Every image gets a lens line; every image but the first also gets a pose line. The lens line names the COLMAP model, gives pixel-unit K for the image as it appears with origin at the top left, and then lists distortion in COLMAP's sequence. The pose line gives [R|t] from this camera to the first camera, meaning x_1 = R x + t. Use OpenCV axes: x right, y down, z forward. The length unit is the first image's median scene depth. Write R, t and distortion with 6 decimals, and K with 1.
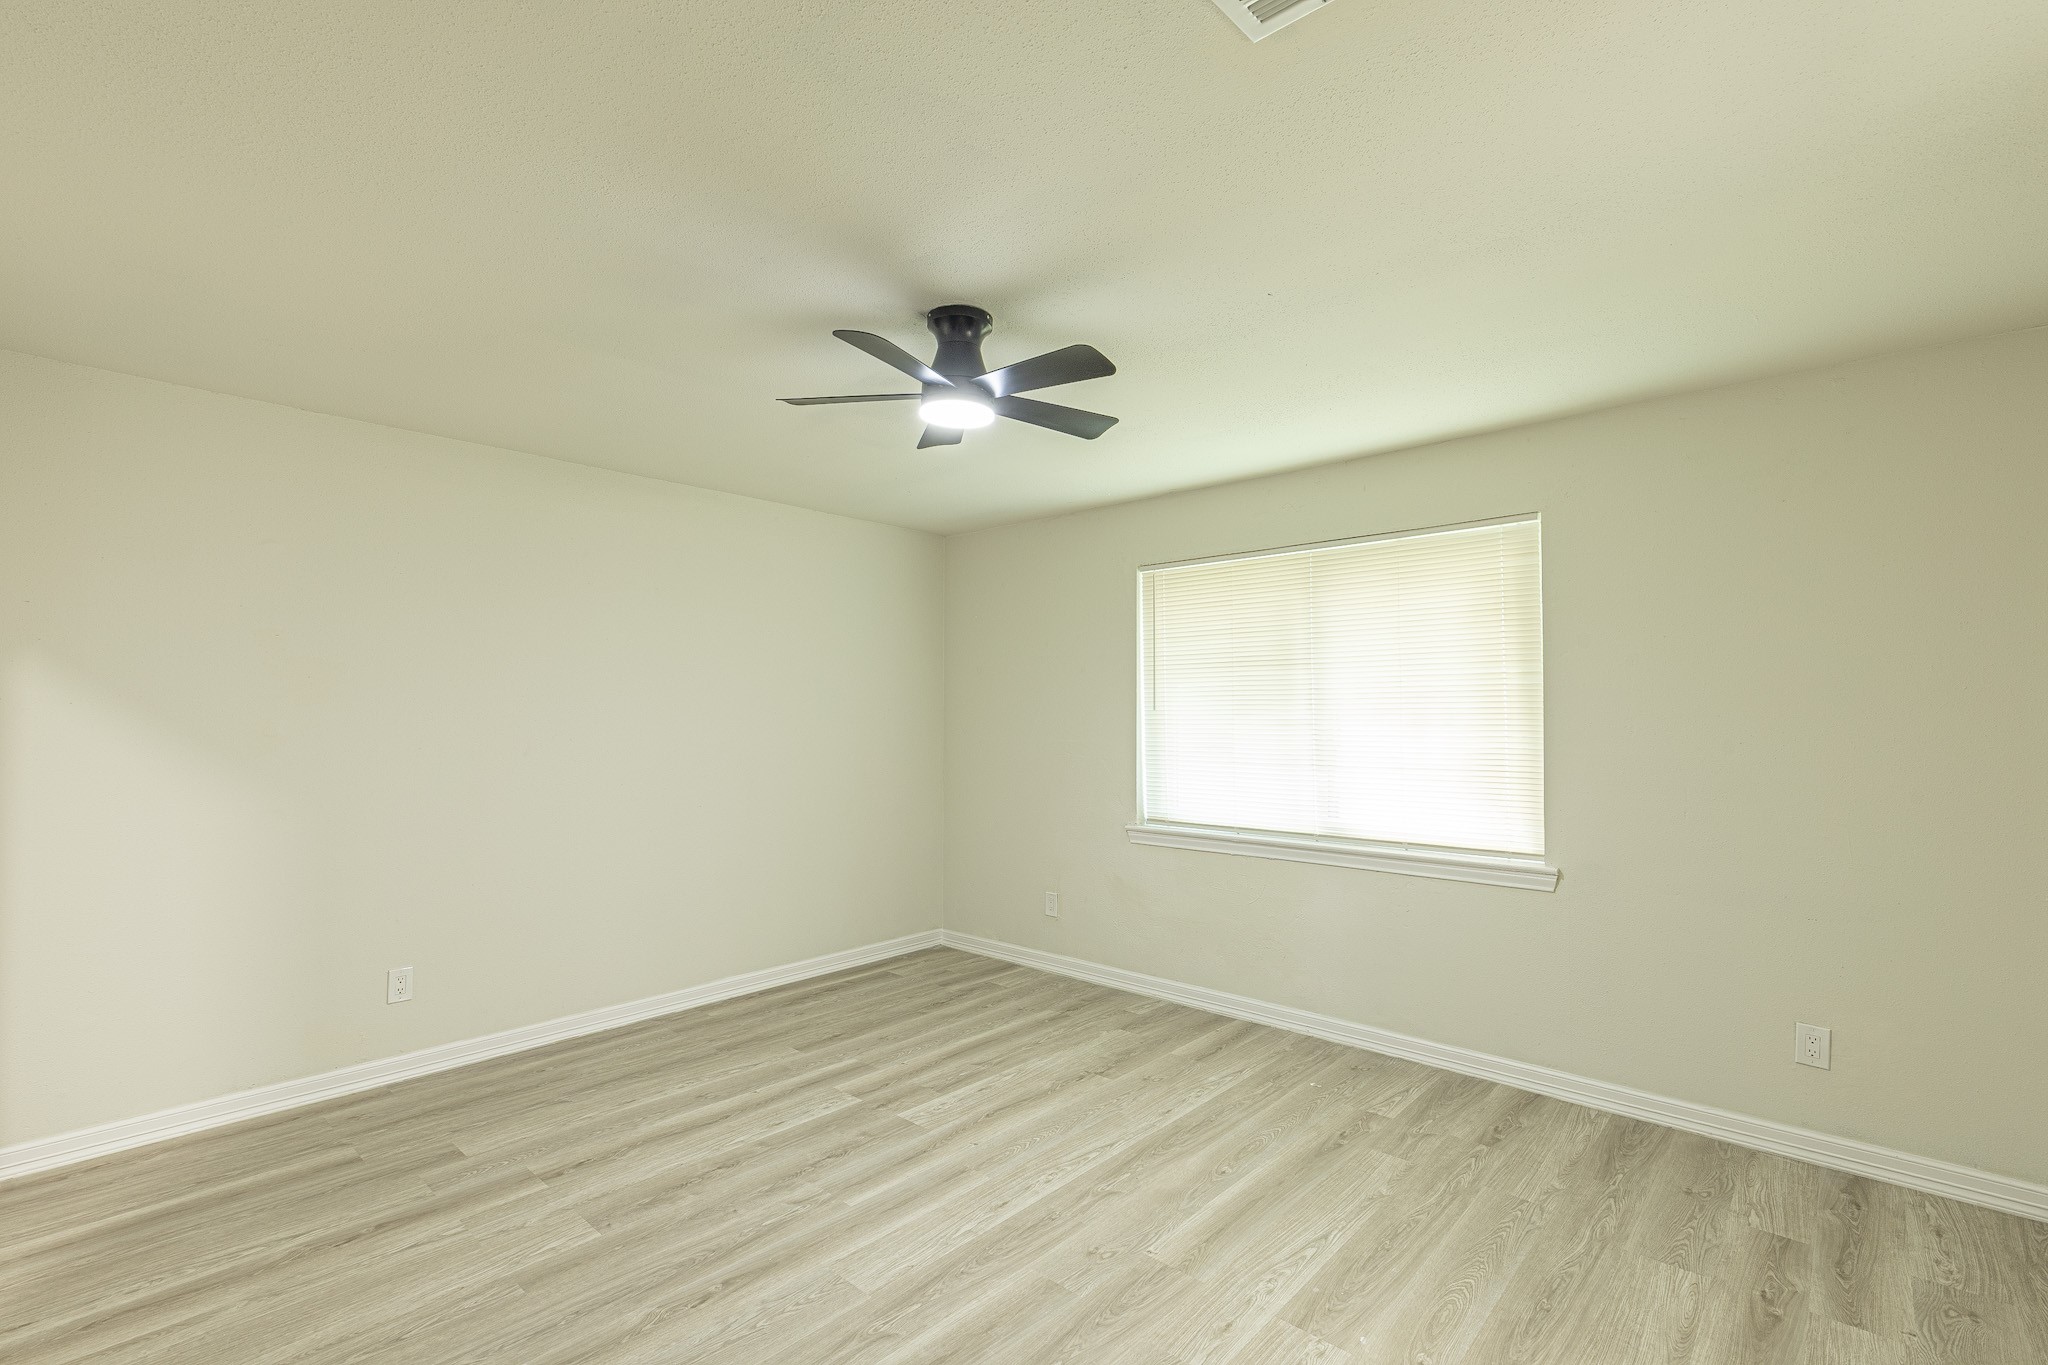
lens RADIAL K [[915.1, 0, 1017.4], [0, 915.1, 692.2], [0, 0, 1]] dist [0.006063, -0.001306]
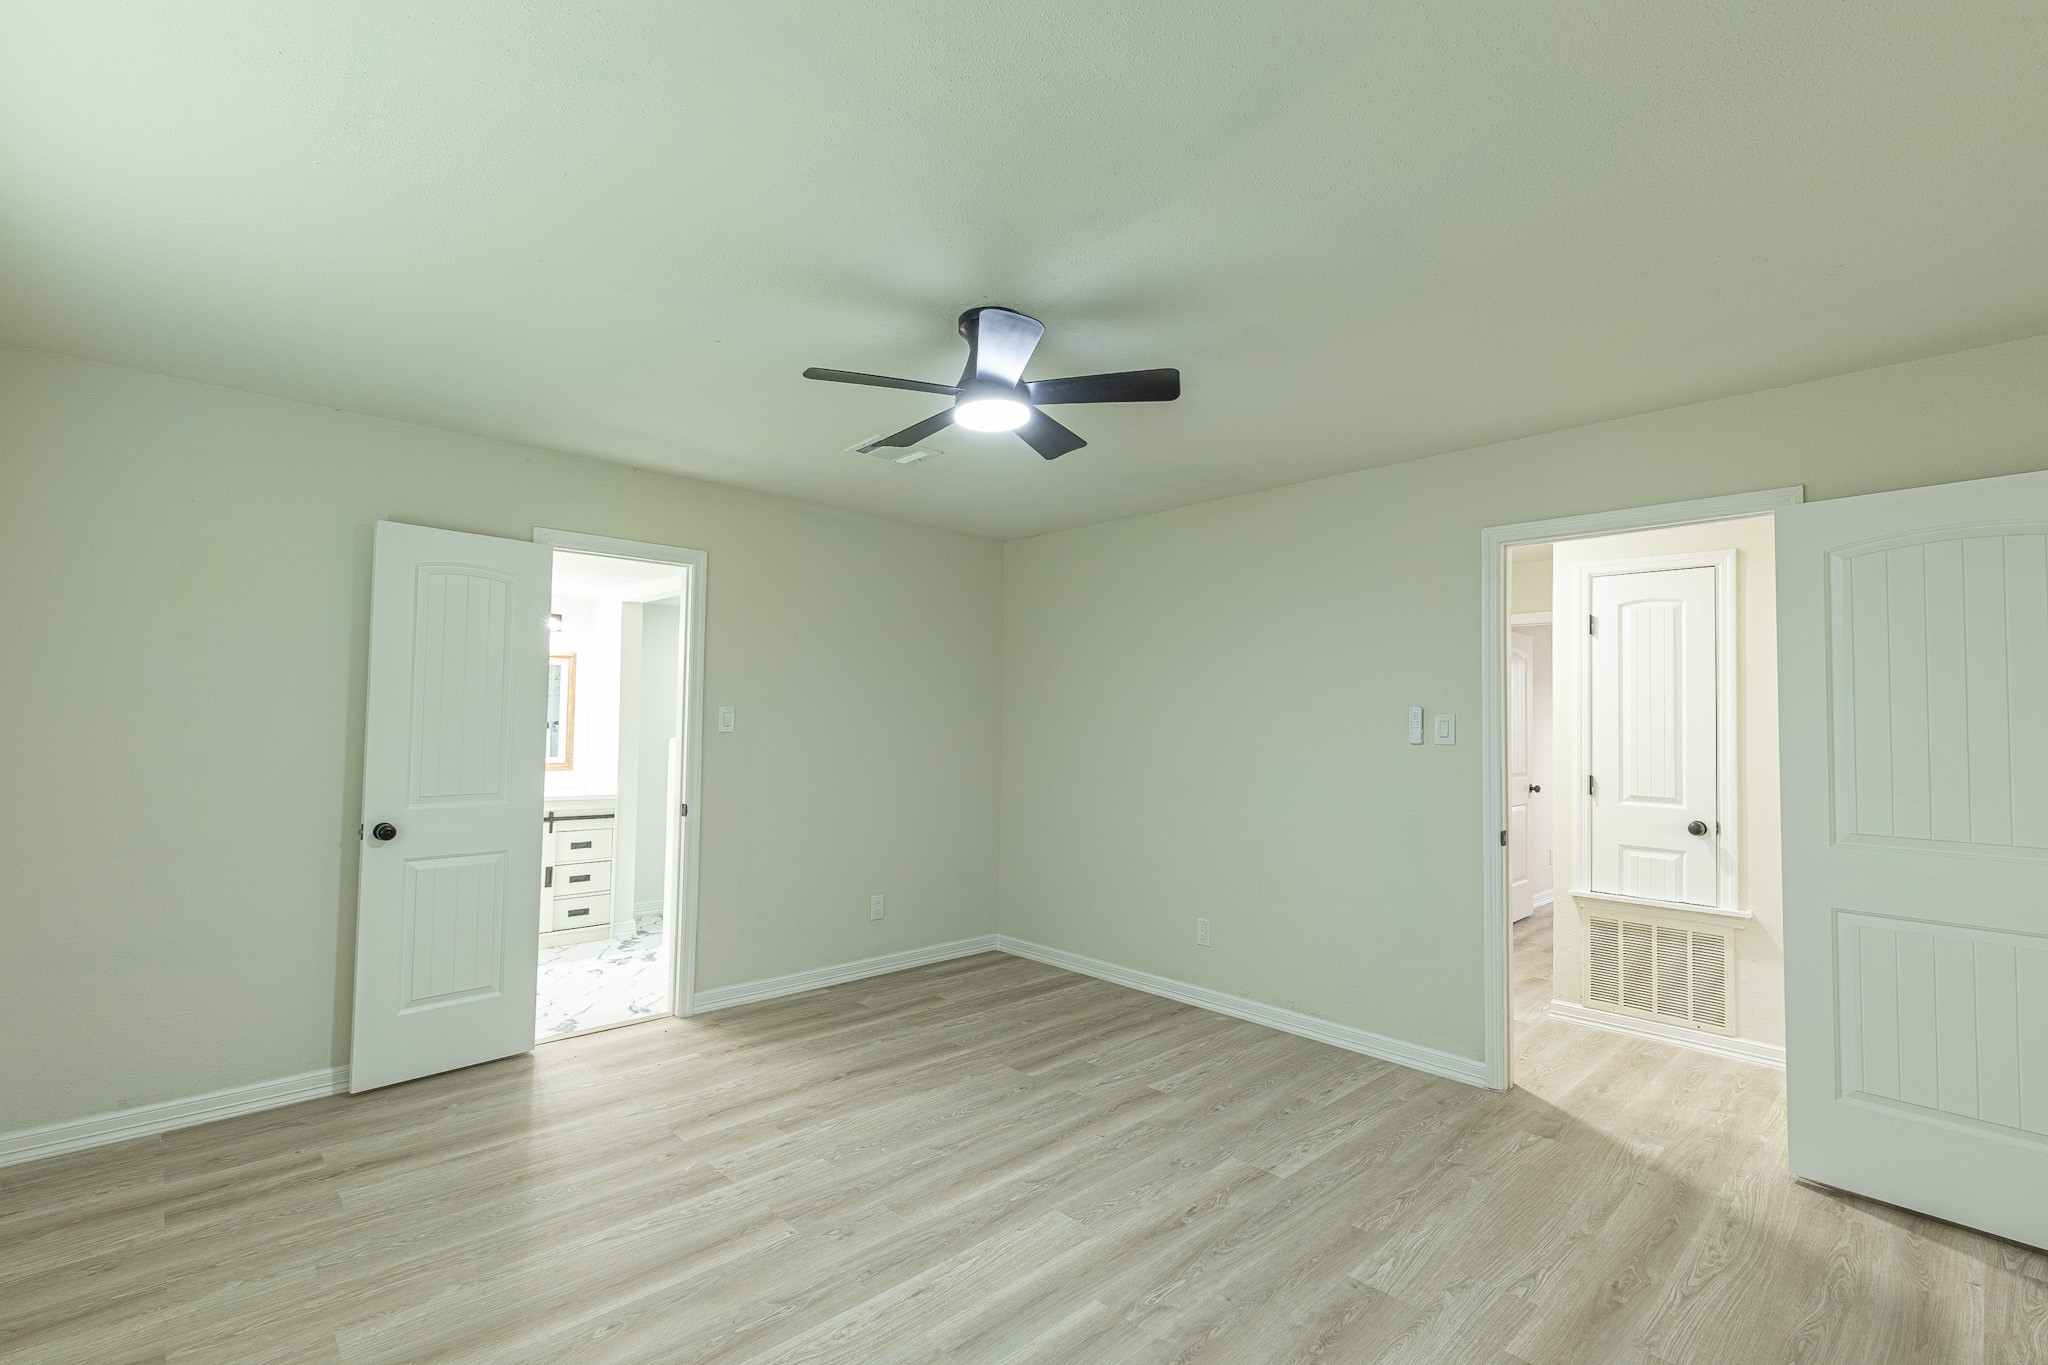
lens RADIAL K [[915.1, 0, 1025.7], [0, 915.1, 692.8], [0, 0, 1]] dist [0.006063, -0.001306]
pose [[-0.997746, -0.016683, 0.064997, -0.173519], [-0.020197, 0.998348, -0.053788, 0.049260], [-0.063992, -0.054980, -0.996435, 2.009901]]
